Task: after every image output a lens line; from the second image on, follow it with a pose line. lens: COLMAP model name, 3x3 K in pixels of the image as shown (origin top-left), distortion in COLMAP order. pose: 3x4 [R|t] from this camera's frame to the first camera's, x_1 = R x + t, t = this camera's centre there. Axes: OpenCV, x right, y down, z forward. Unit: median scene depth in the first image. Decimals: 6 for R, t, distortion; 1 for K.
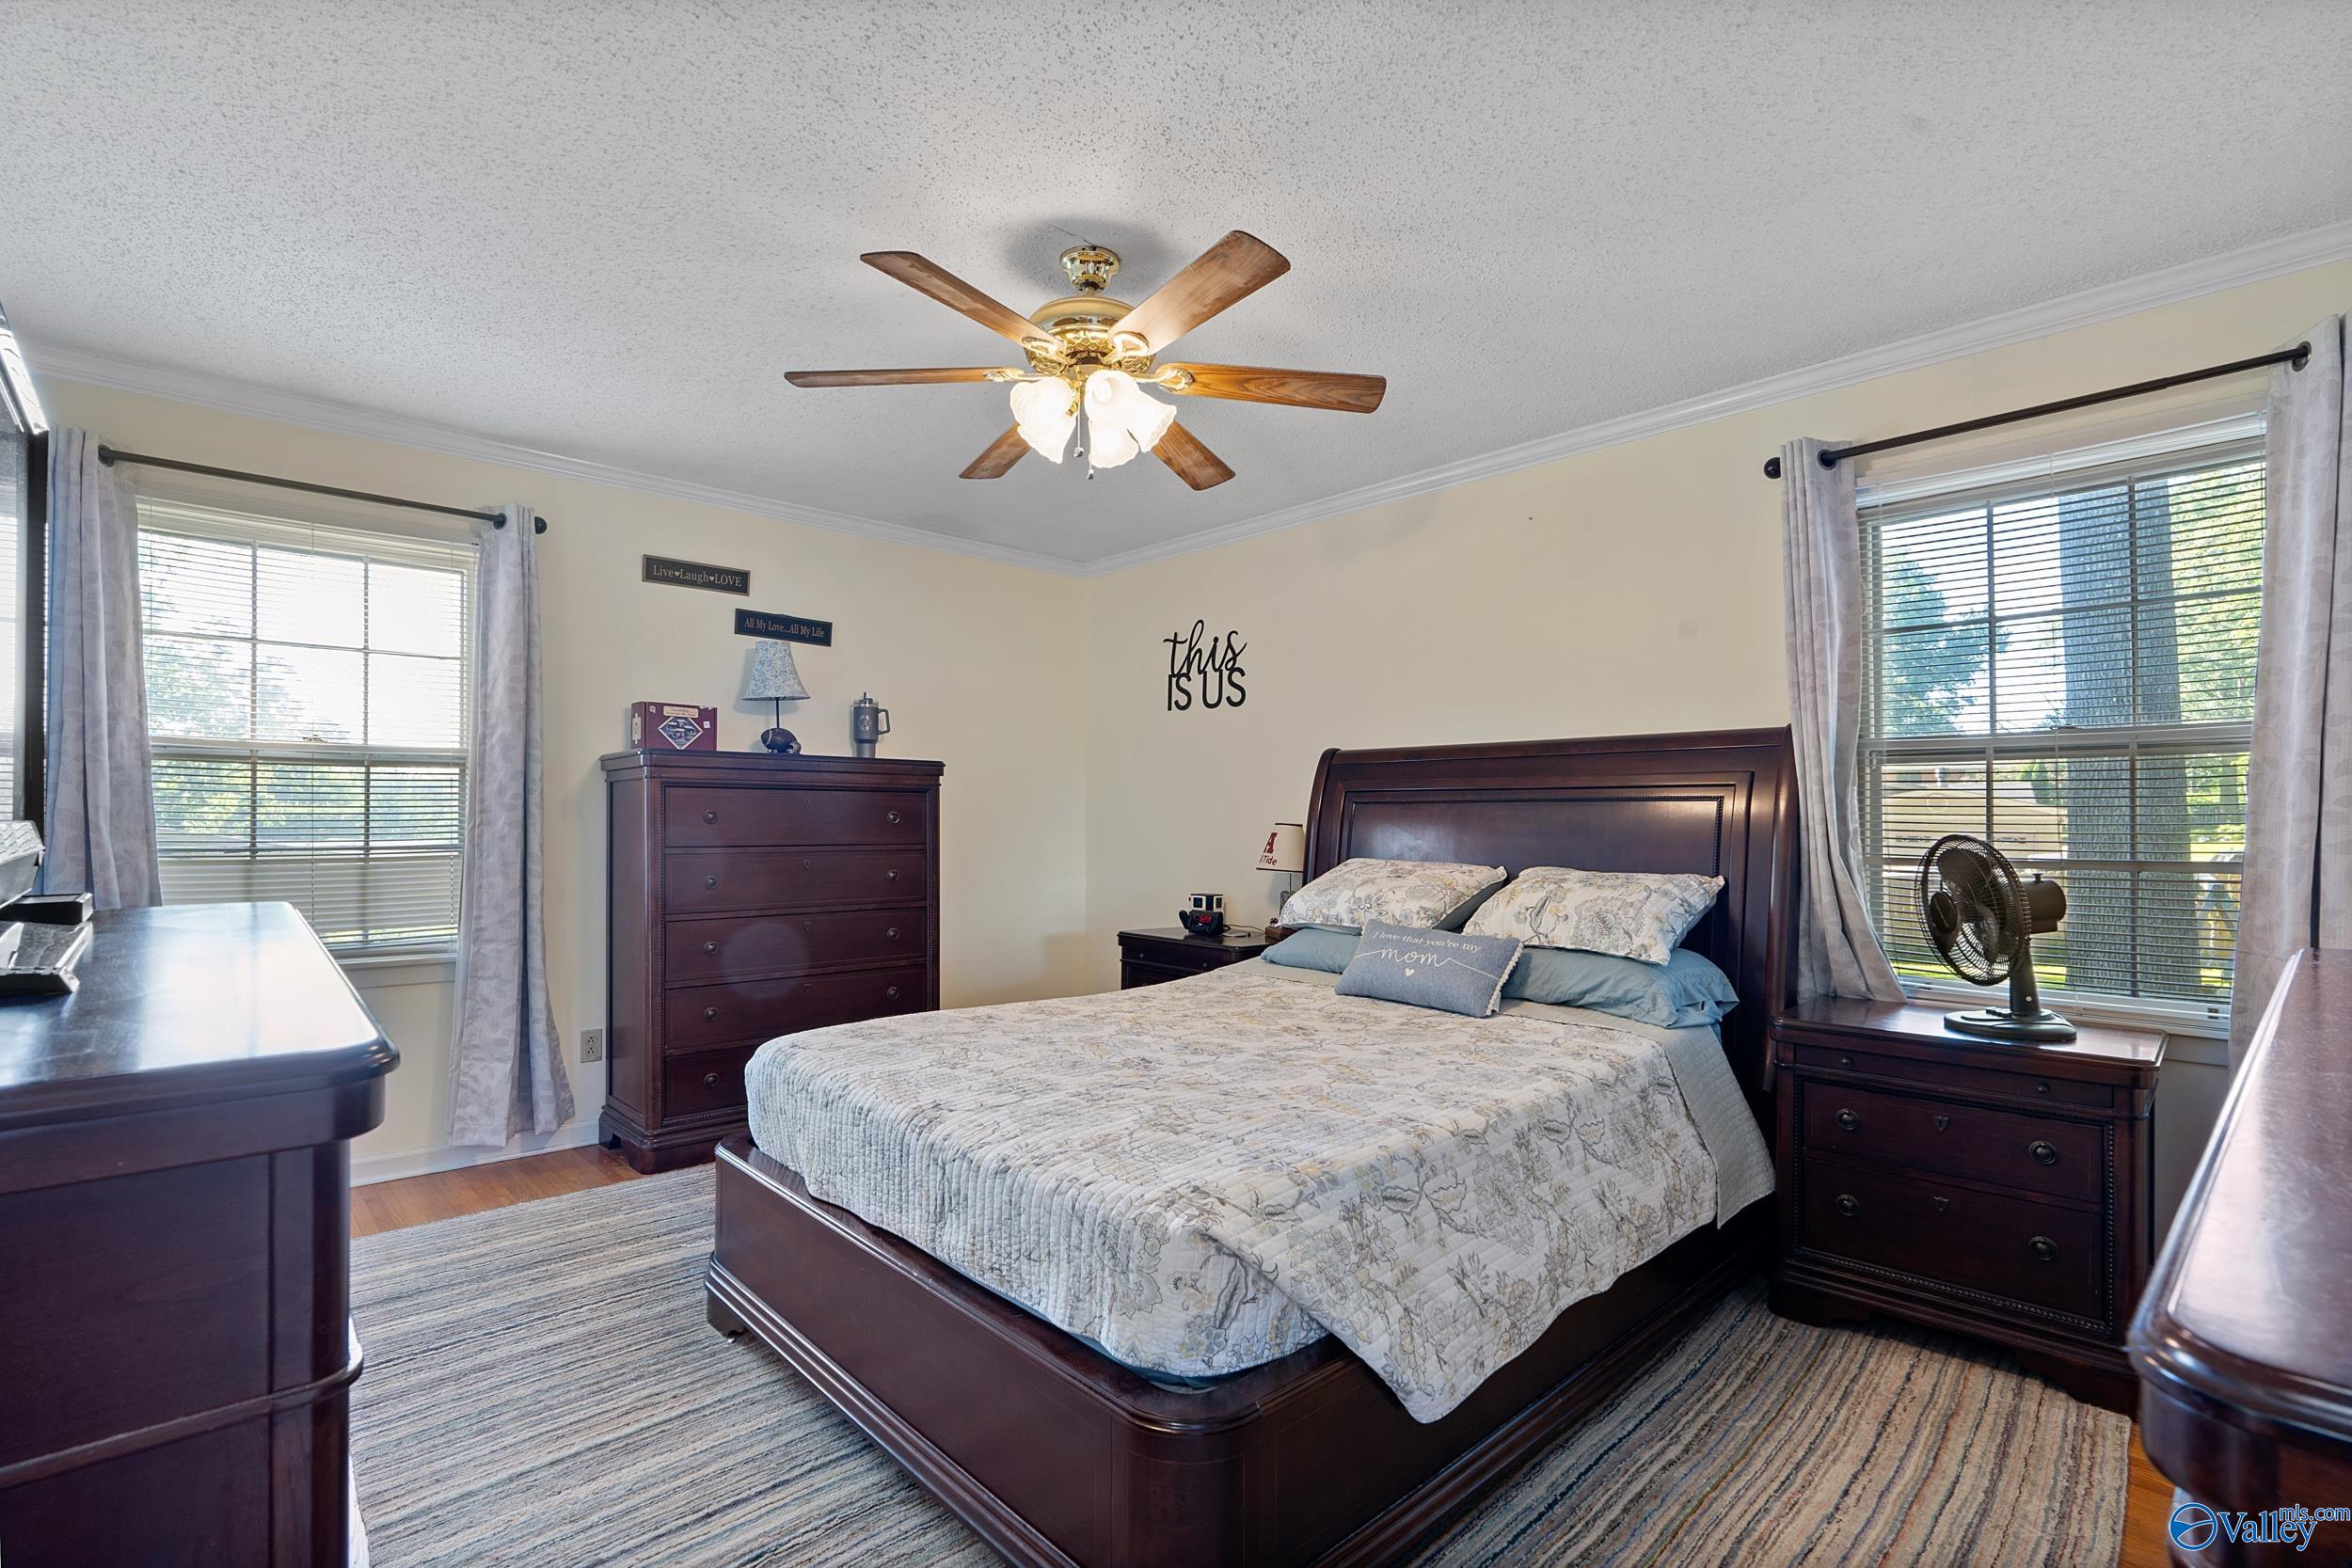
lens RADIAL K [[1083.6, 0, 1205.8], [0, 1083.6, 819.7], [0, 0, 1]] dist [0.001240, 0.000853]
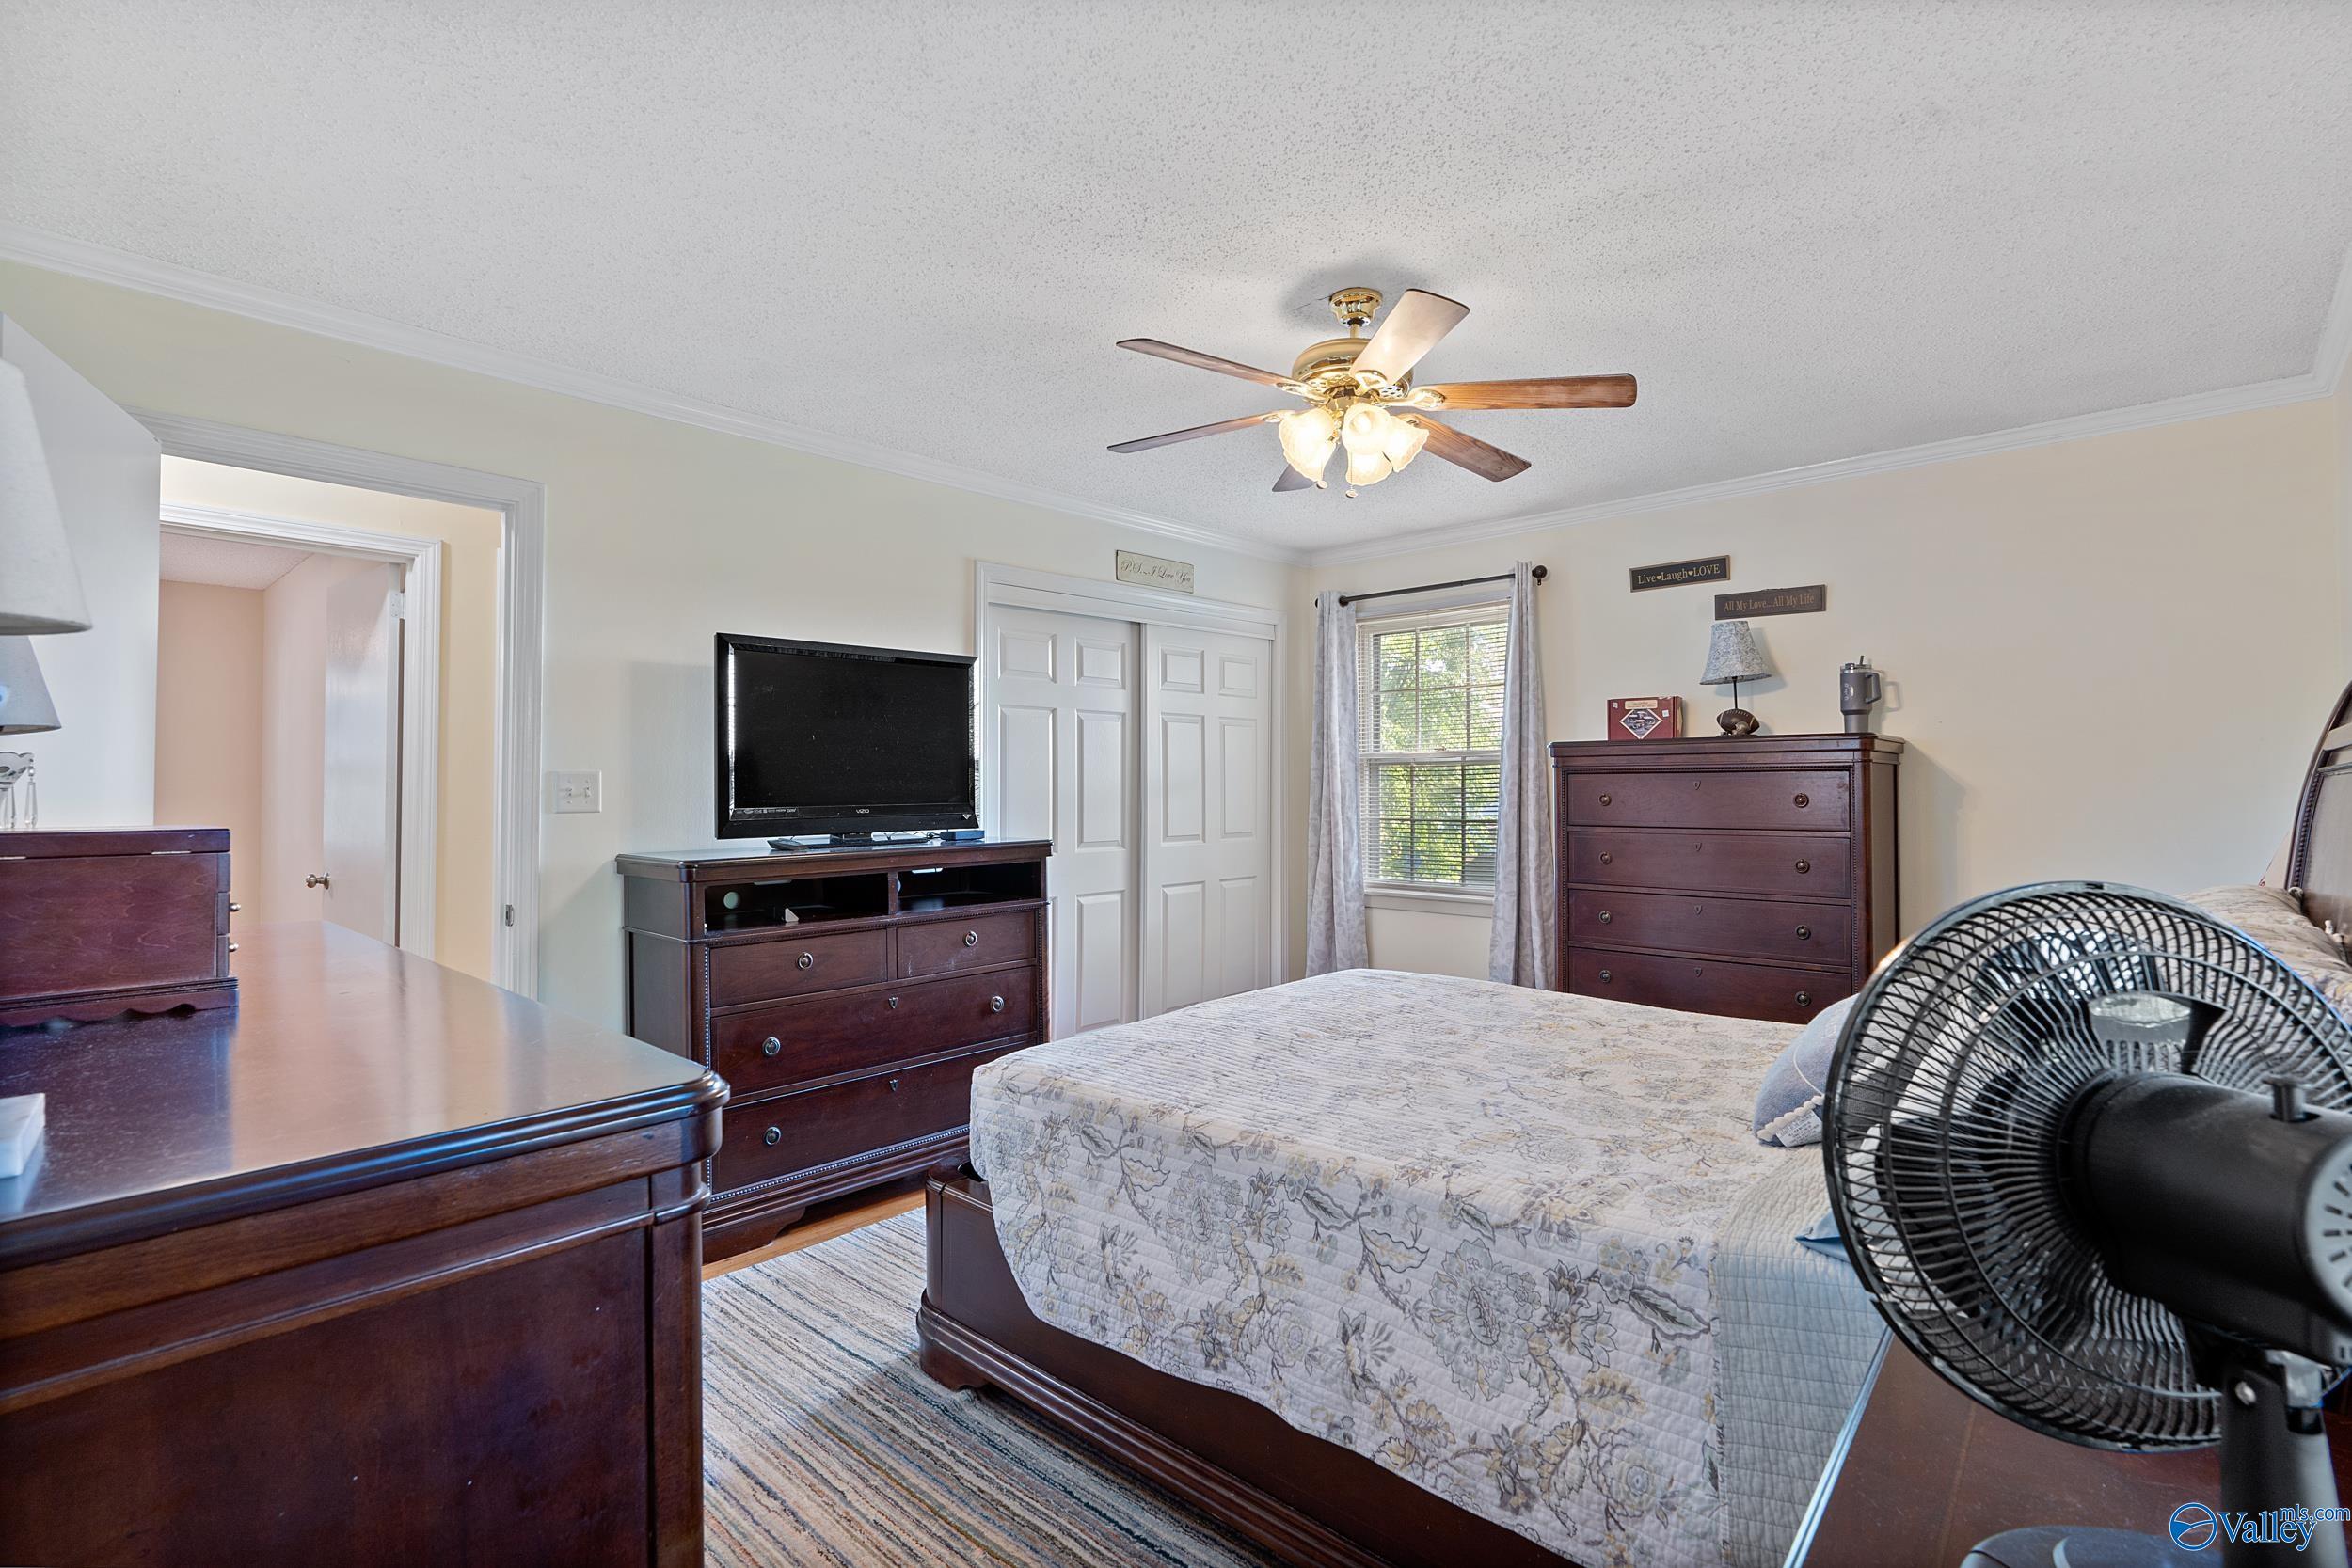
lens RADIAL K [[1083.6, 0, 1169.6], [0, 1083.6, 777.3], [0, 0, 1]] dist [0.001240, 0.000853]
pose [[0.055951, -0.016698, -0.998294, 0.829364], [-0.001351, 0.999858, -0.016799, -0.007946], [0.998433, 0.002289, 0.055920, 0.635003]]
